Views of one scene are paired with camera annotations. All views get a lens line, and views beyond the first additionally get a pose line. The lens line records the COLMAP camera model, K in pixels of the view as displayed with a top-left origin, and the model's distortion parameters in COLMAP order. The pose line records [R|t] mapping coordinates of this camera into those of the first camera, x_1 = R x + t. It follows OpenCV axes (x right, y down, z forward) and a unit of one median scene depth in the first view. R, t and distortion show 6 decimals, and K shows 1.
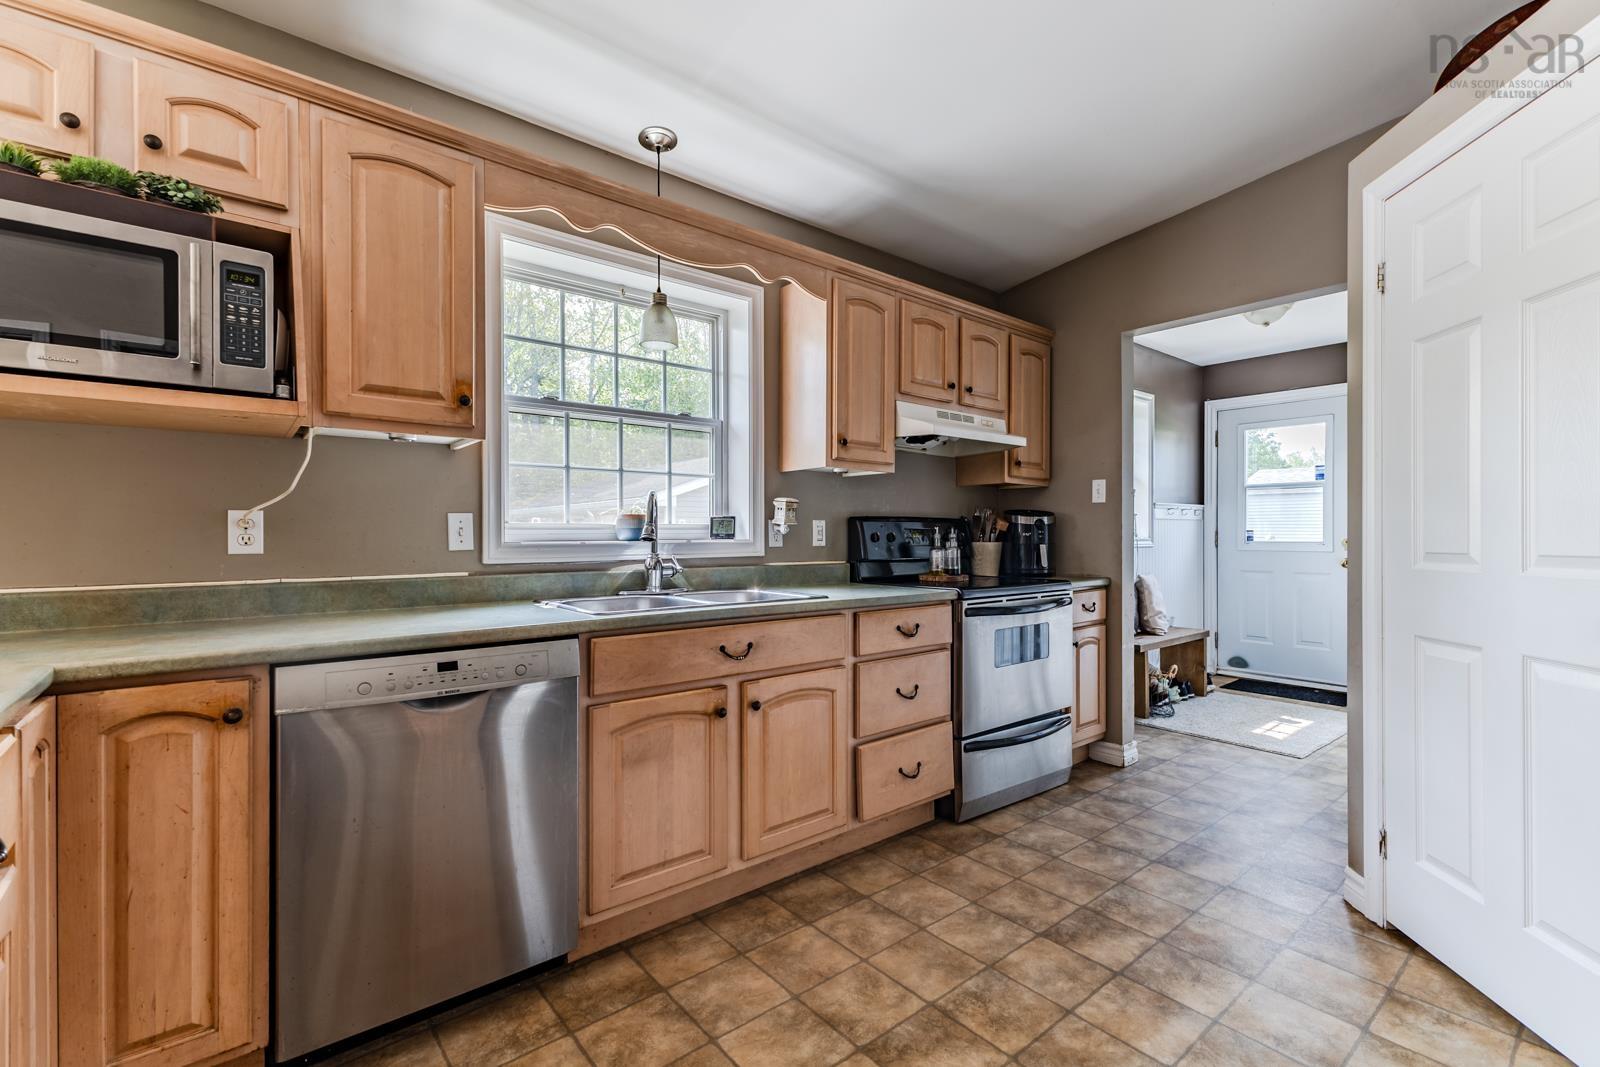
lens RADIAL K [[715.4, 0, 831.4], [0, 715.4, 534.4], [0, 0, 1]] dist [0.006291, -0.000759]
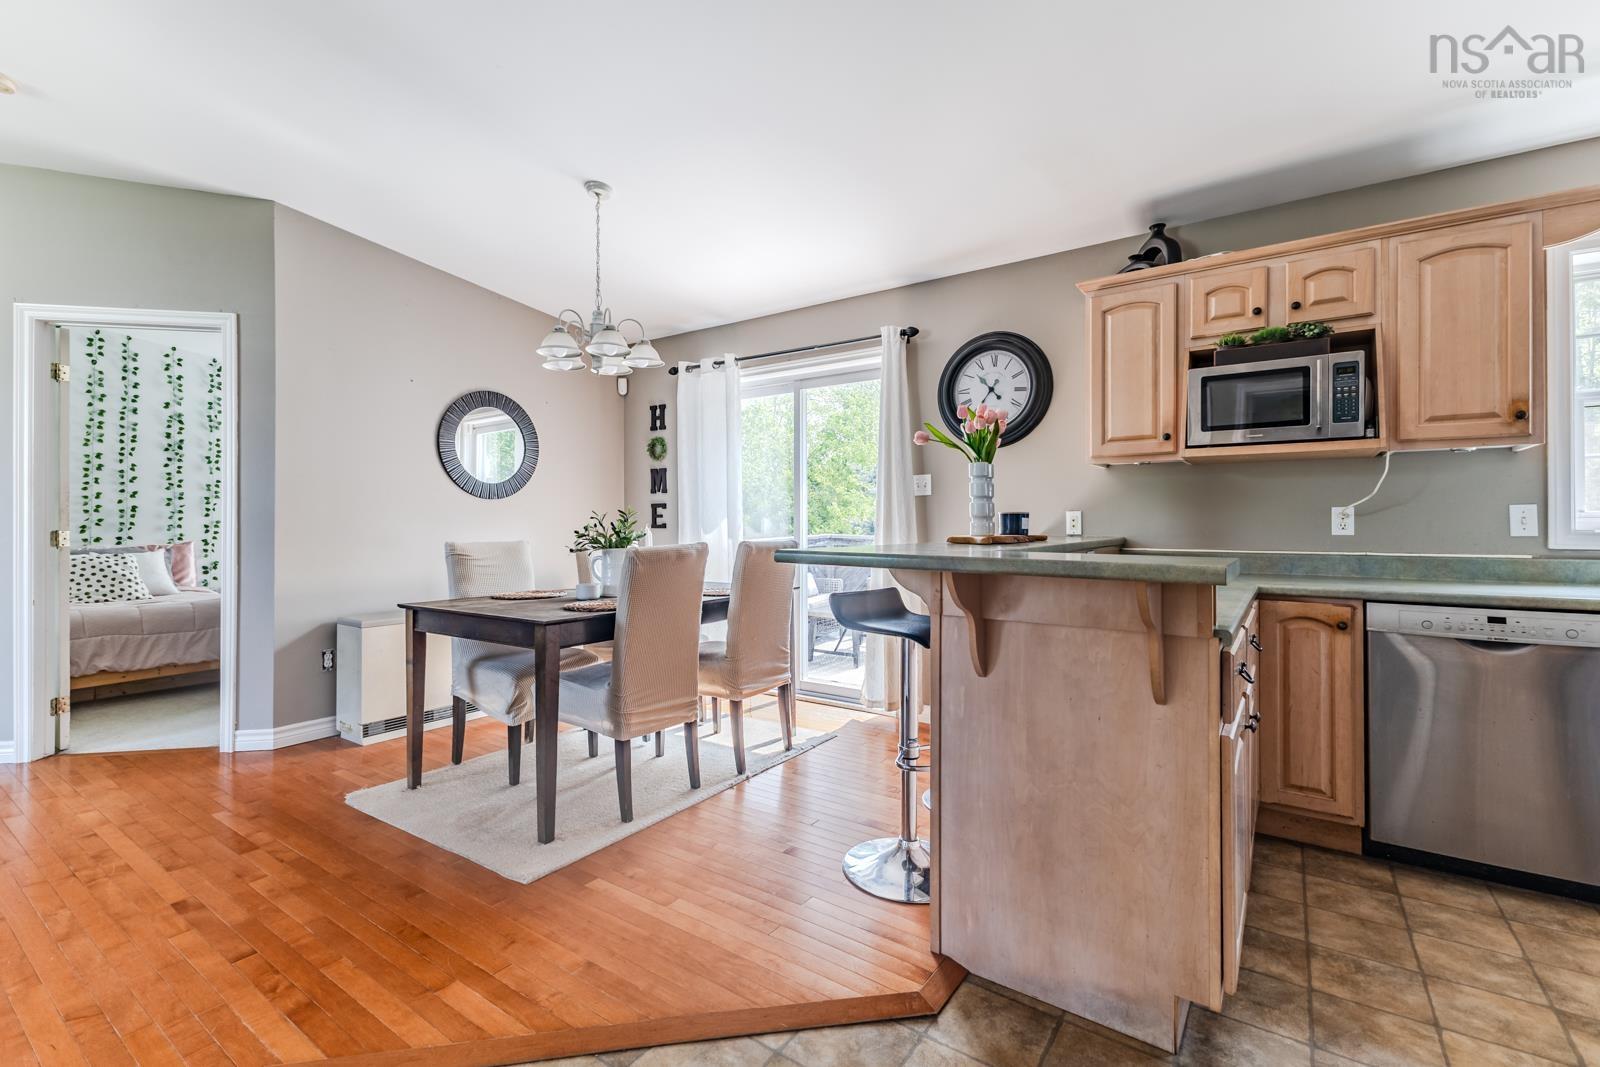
lens RADIAL K [[702.4, 0, 790.5], [0, 702.4, 522.2], [0, 0, 1]] dist [0.016100, -0.004793]
pose [[0.244368, 0.000015, -0.969683, 0.339944], [0.001347, 0.999999, 0.000355, -0.002814], [0.969682, -0.001392, 0.244368, -0.480749]]
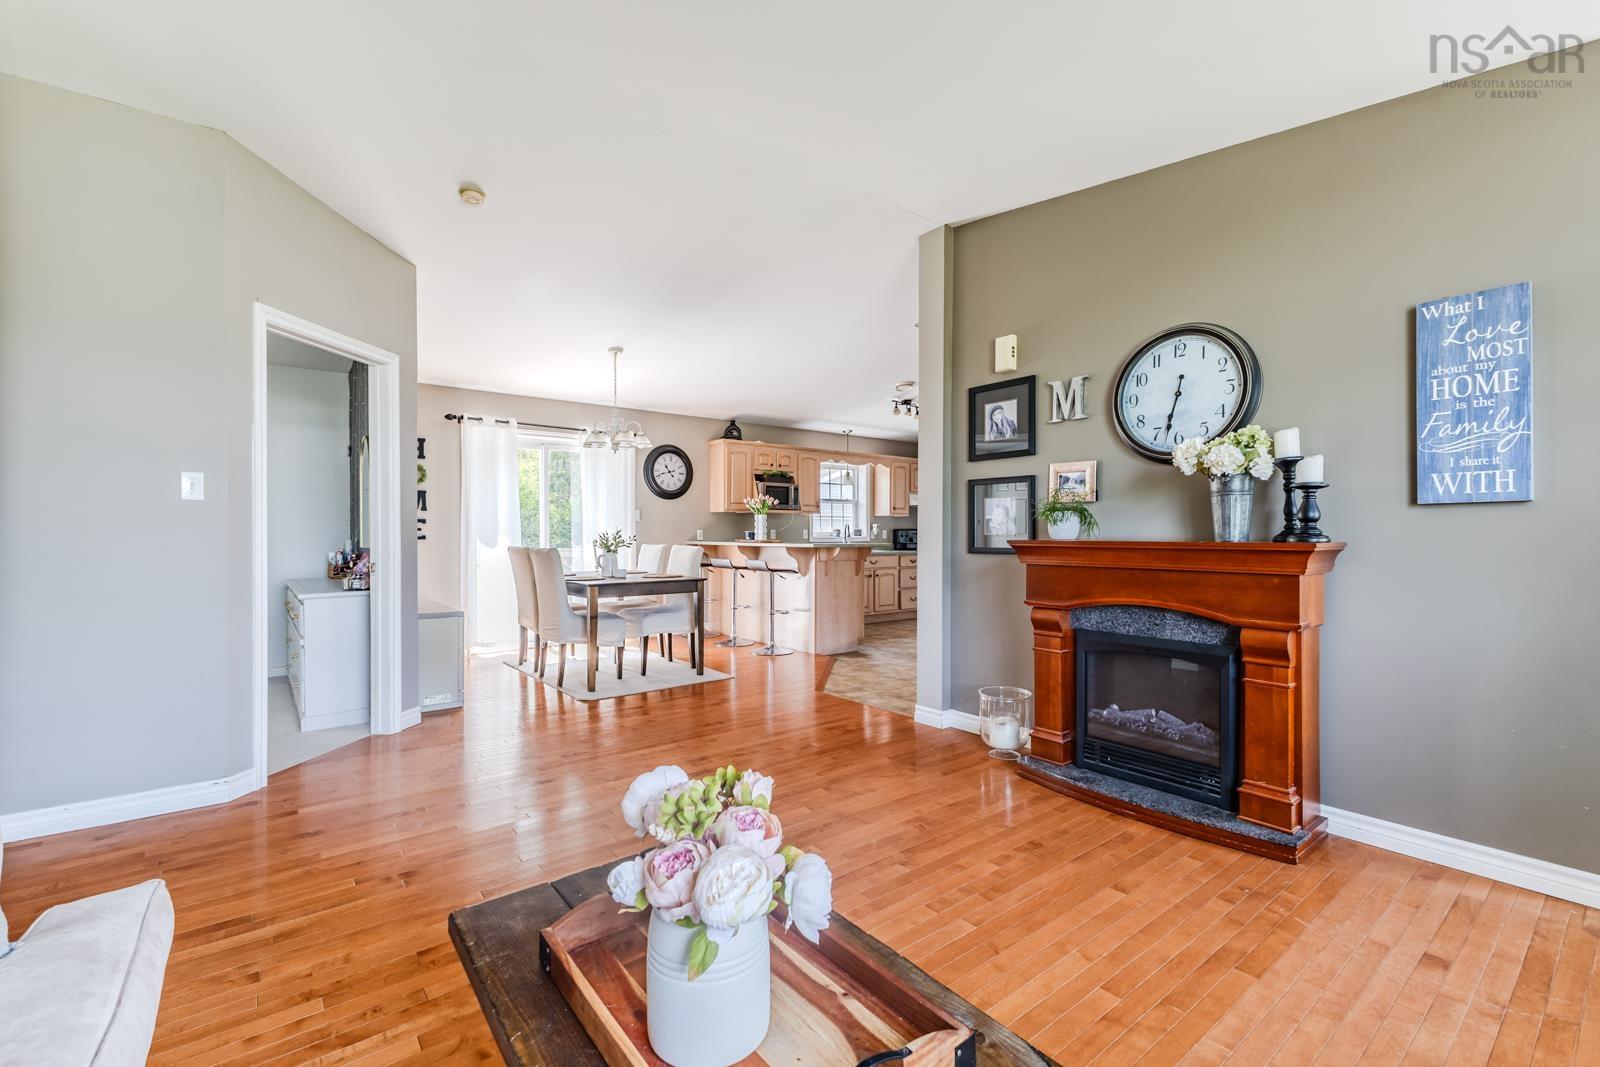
lens RADIAL K [[691.5, 0, 802.3], [0, 691.5, 525.7], [0, 0, 1]] dist [0.013426, -0.004479]
pose [[0.999285, 0.002963, -0.037682, -0.407583], [-0.003282, 0.999959, -0.008407, -0.019832], [0.037656, 0.008525, 0.999254, -3.195824]]
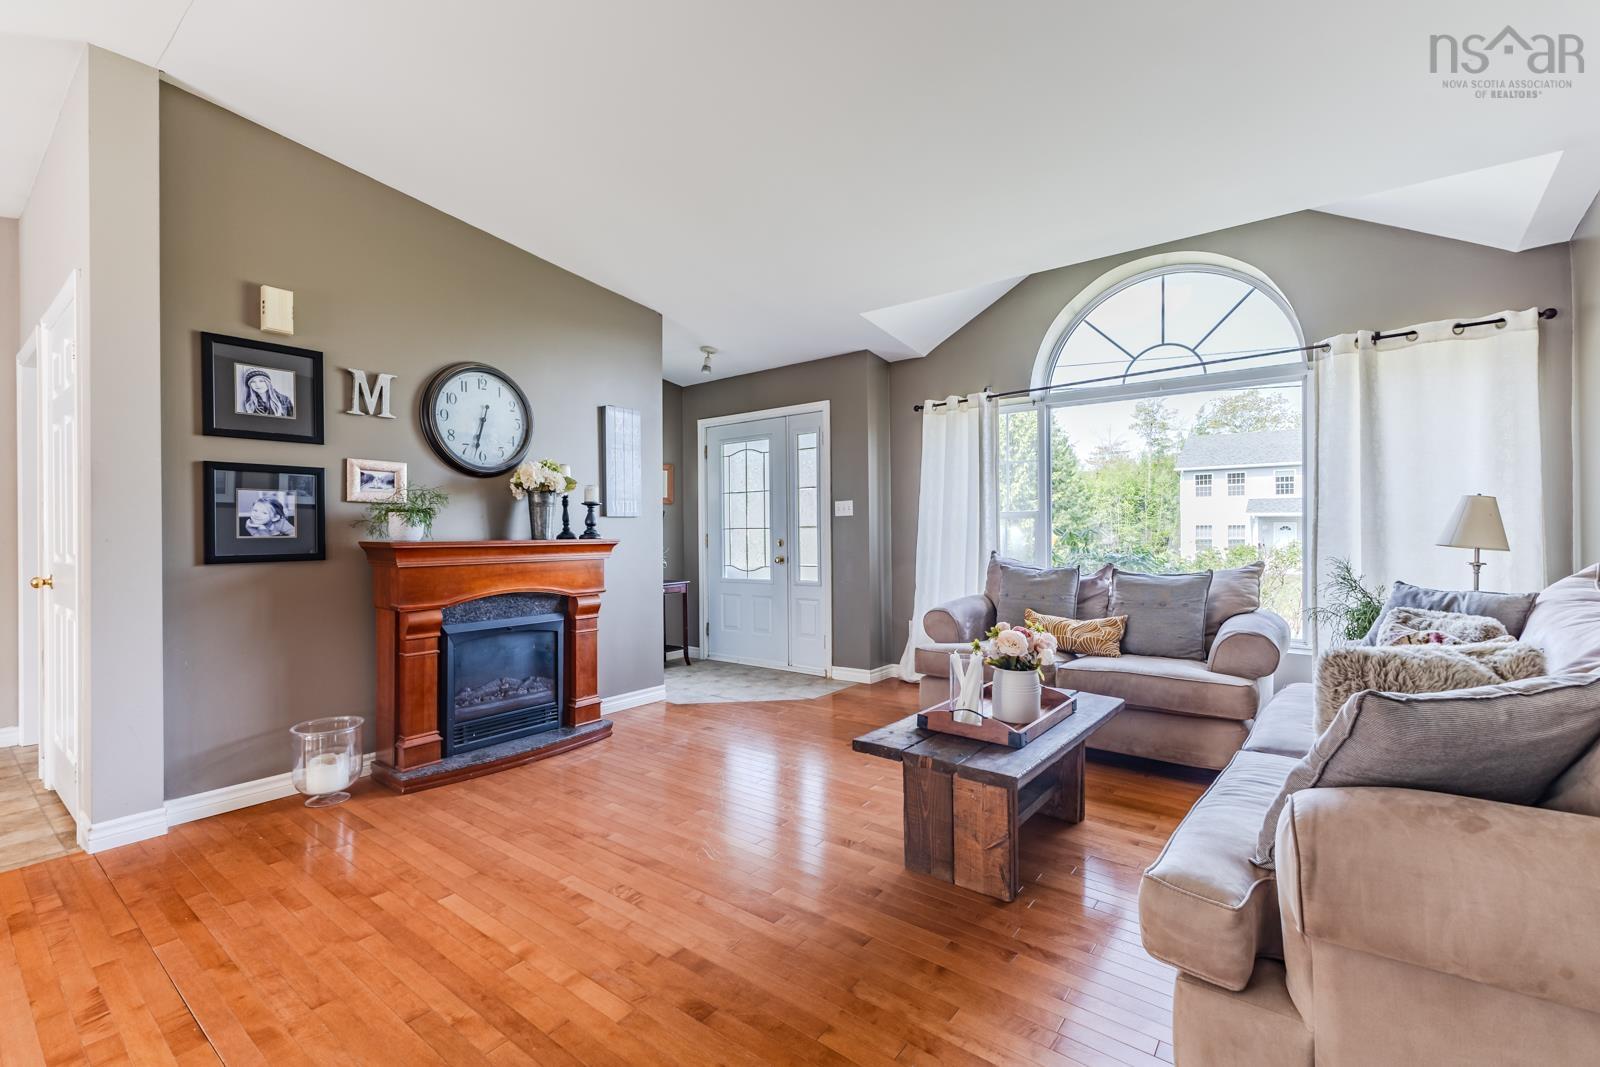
lens RADIAL K [[691.5, 0, 802.3], [0, 691.5, 525.7], [0, 0, 1]] dist [0.013426, -0.004479]
pose [[-0.207022, 0.012444, 0.978257, -1.575523], [0.006197, 0.999916, -0.011408, -0.015088], [-0.978317, 0.003701, -0.207081, -2.141758]]
